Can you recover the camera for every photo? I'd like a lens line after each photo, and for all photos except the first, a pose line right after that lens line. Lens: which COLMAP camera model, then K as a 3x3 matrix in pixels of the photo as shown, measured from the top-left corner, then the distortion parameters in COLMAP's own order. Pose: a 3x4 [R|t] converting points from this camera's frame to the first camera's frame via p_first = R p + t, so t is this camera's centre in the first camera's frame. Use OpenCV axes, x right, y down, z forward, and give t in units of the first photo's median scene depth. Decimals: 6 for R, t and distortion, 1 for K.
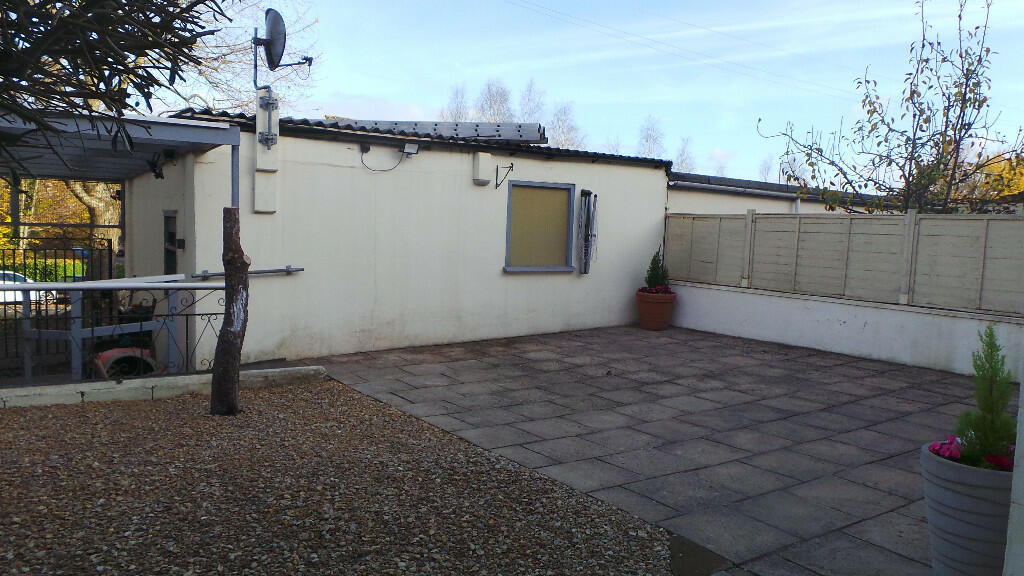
lens RADIAL K [[710.3, 0, 514.6], [0, 710.3, 286.1], [0, 0, 1]] dist [-0.007228, -0.000650]
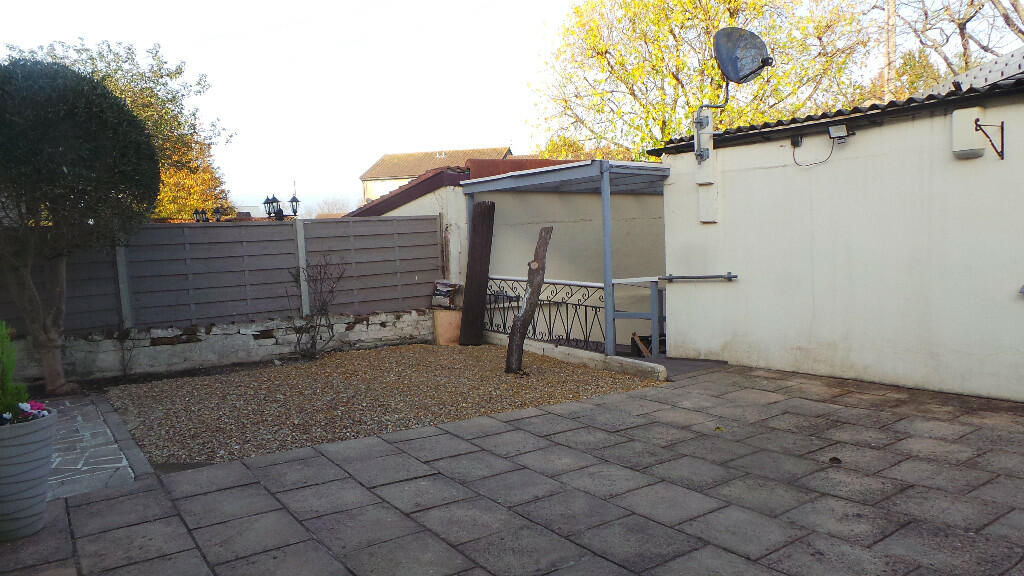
lens RADIAL K [[710.3, 0, 514.6], [0, 710.3, 286.1], [0, 0, 1]] dist [-0.007228, -0.000650]
pose [[0.003336, 0.047892, -0.998847, 0.931194], [-0.043830, 0.997900, 0.047700, -0.057761], [0.999033, 0.043620, 0.005428, 0.896160]]
